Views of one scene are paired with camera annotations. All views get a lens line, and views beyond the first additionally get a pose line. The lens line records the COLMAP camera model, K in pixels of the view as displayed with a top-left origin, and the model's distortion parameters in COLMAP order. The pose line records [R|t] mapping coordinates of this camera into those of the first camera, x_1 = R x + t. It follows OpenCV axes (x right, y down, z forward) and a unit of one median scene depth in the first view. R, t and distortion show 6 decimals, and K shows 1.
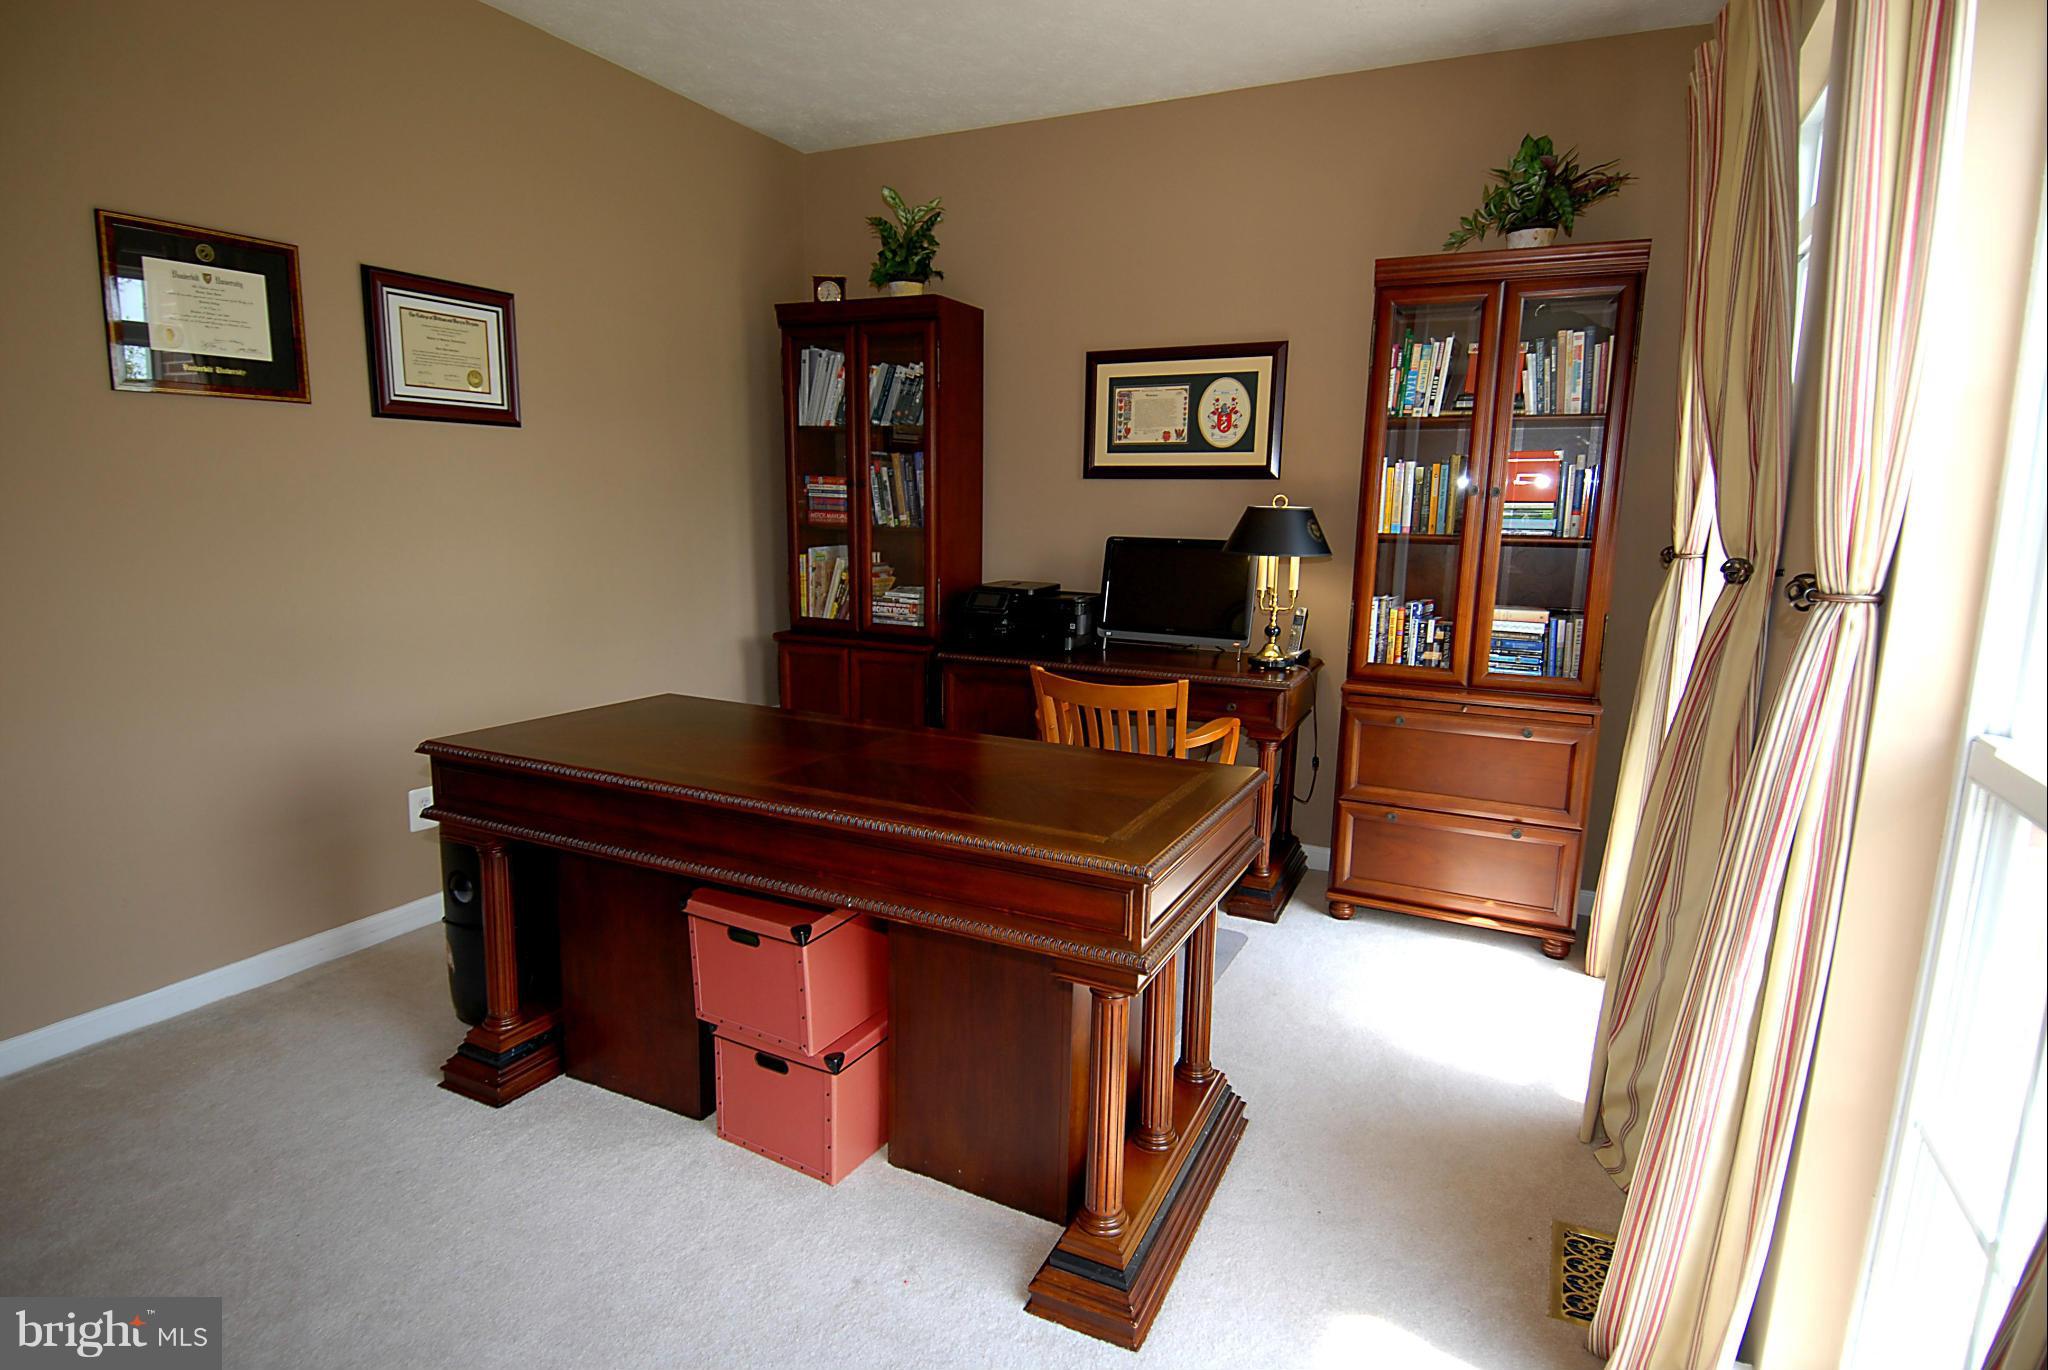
lens RADIAL K [[1073.0, 0, 1028.4], [0, 1073.0, 691.6], [0, 0, 1]] dist [0.050327, -0.055087]
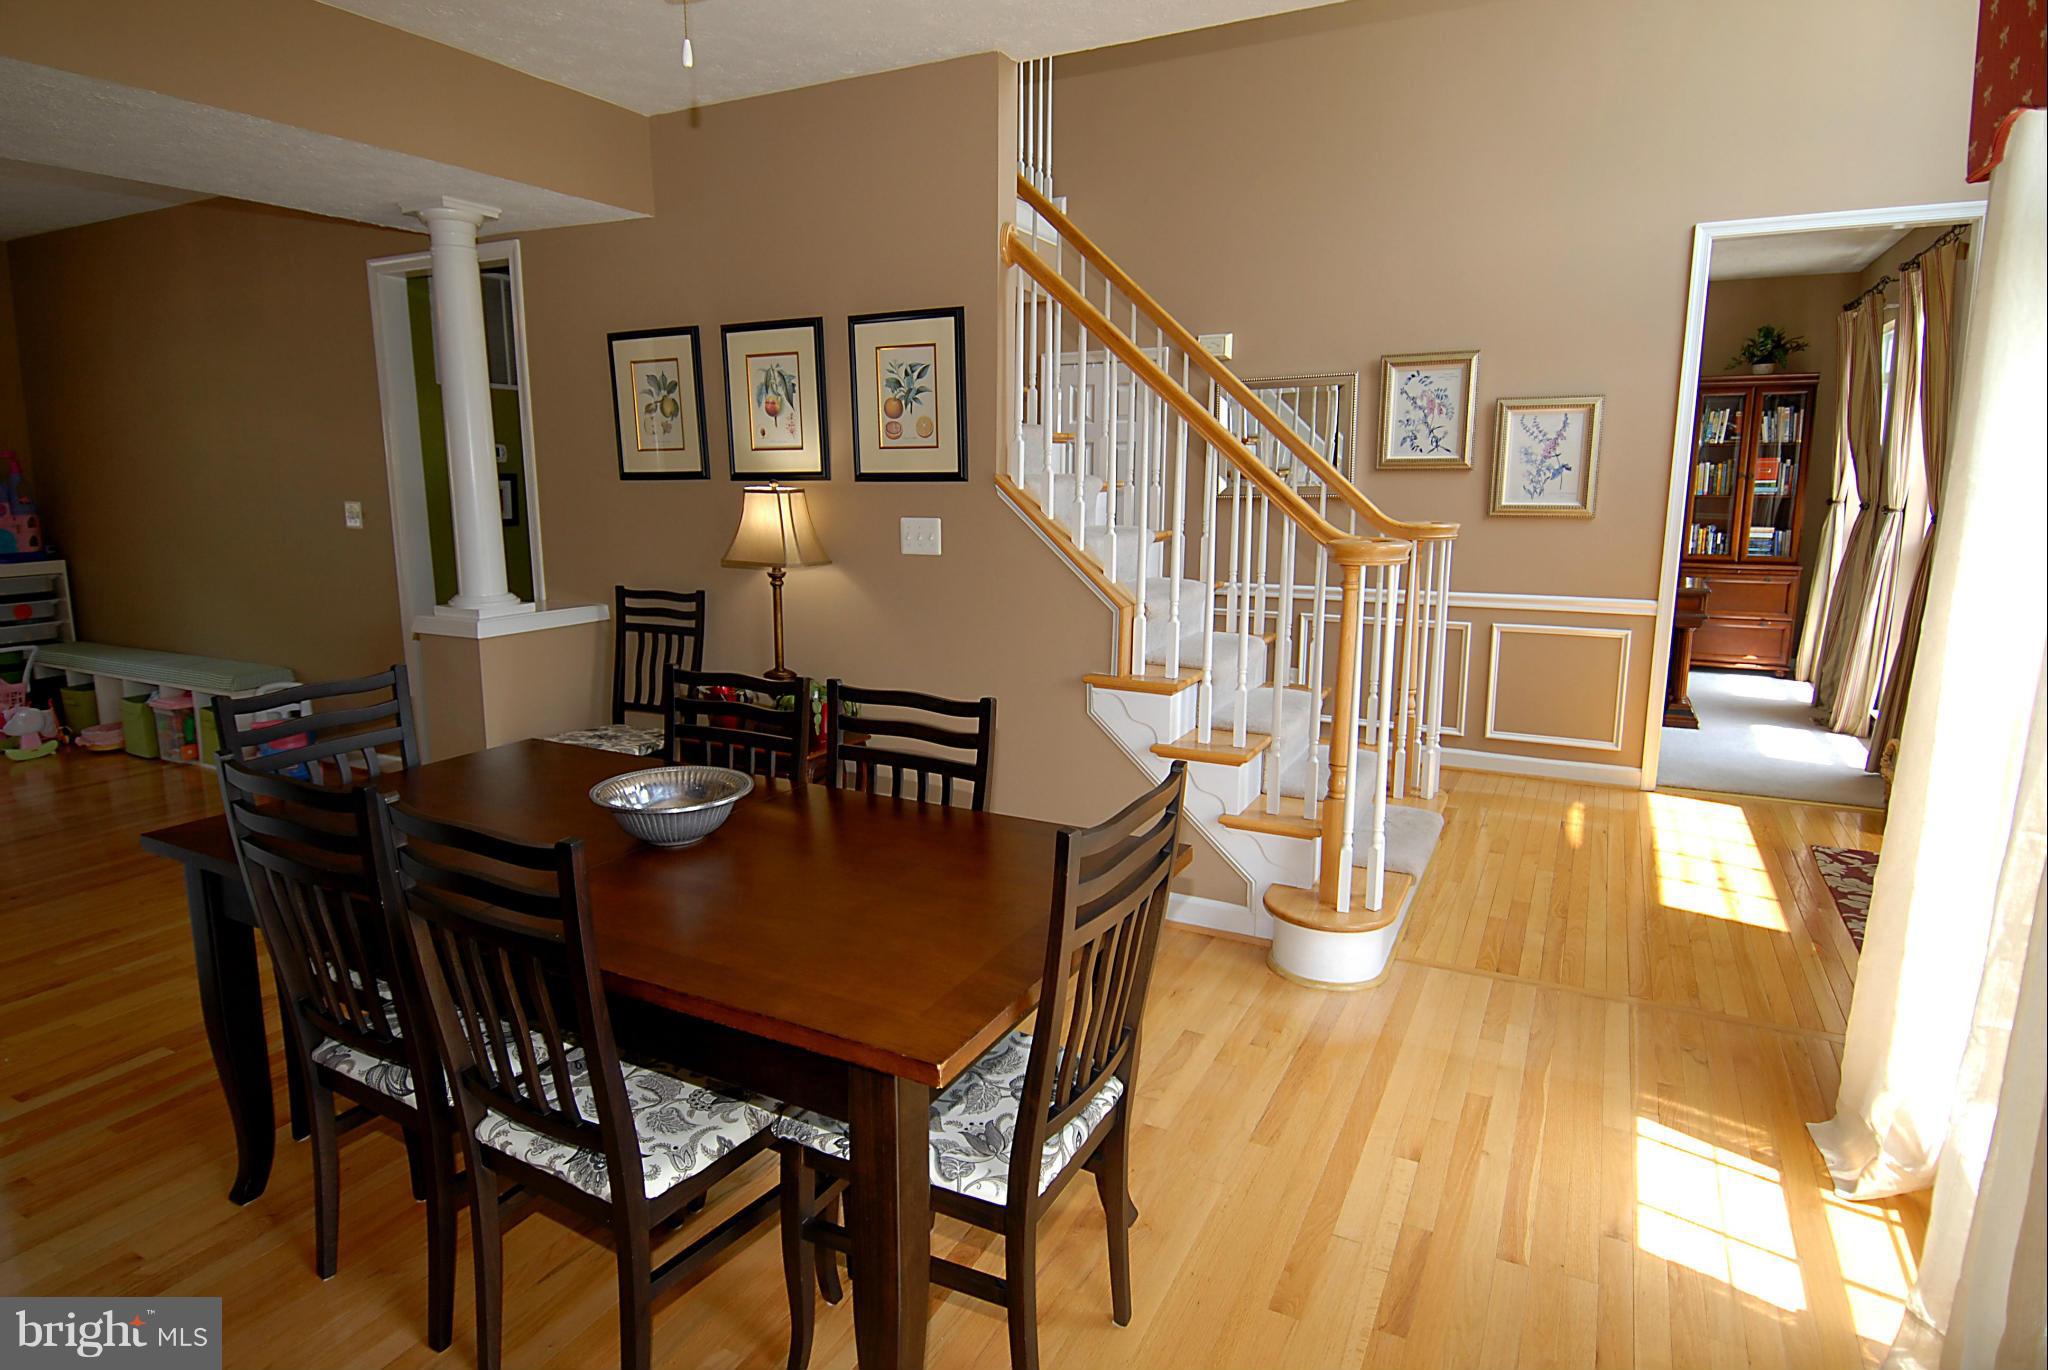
lens RADIAL K [[1117.4, 0, 1024.0], [0, 1117.4, 685.0], [0, 0, 1]] dist [0.050278, -0.063839]
pose [[0.999034, -0.030476, -0.031658, -1.065494], [0.031008, 0.999384, 0.016454, 0.174175], [0.031137, -0.017419, 0.999363, -1.476102]]
